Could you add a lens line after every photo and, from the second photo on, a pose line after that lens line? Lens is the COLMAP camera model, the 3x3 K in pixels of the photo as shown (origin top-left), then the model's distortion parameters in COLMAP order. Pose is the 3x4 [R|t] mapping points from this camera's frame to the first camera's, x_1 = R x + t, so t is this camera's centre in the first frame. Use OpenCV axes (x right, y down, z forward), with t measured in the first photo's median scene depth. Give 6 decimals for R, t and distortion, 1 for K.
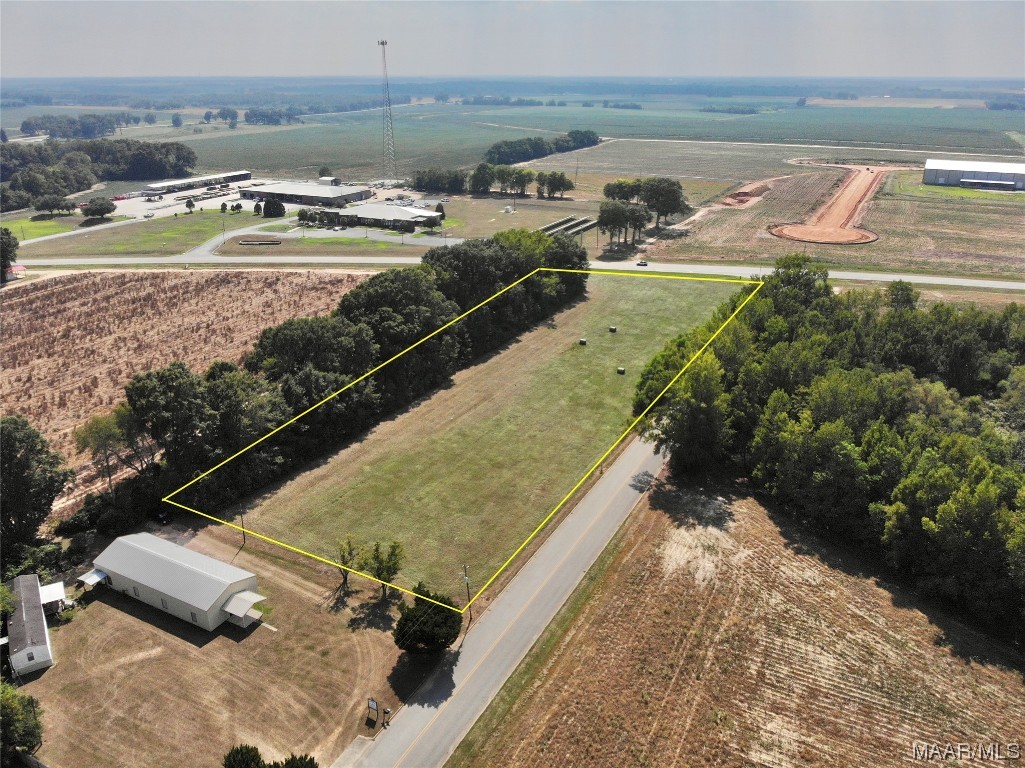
lens RADIAL K [[769.1, 0, 512.5], [0, 769.1, 384.0], [0, 0, 1]] dist [-0.018082, 0.001739]
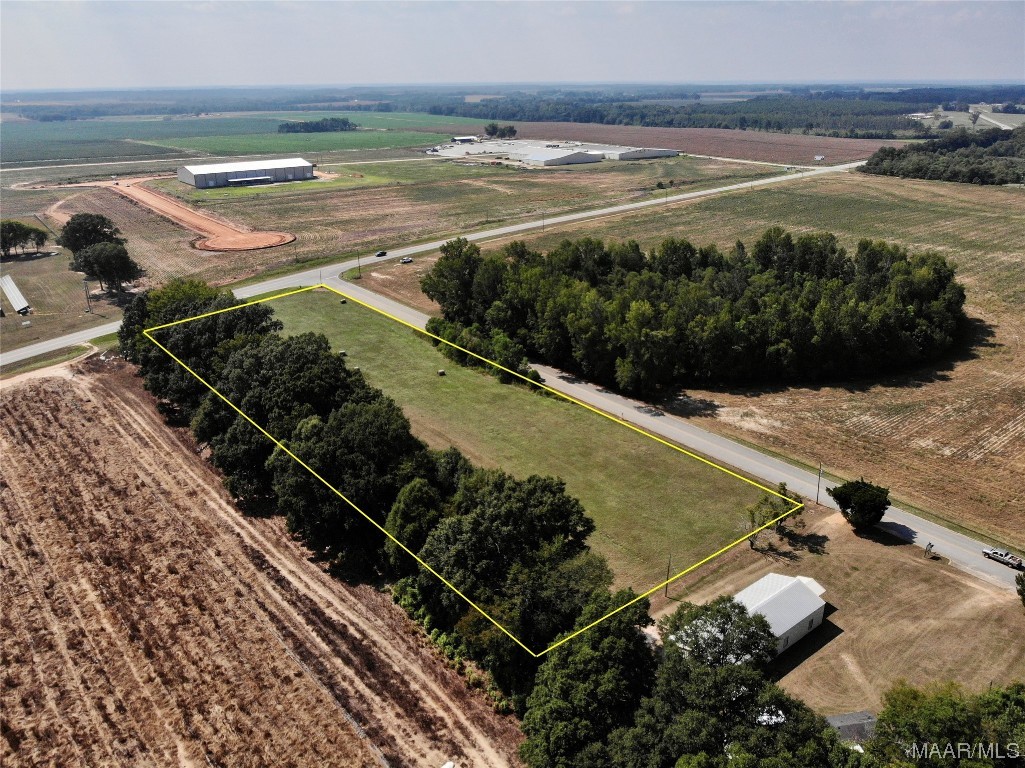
lens RADIAL K [[769.1, 0, 512.5], [0, 769.1, 384.0], [0, 0, 1]] dist [-0.018082, 0.001739]
pose [[0.405627, -0.334069, 0.850802, -1.069979], [0.345155, 0.917883, 0.195854, -0.259799], [-0.846366, 0.214215, 0.487624, 0.619365]]
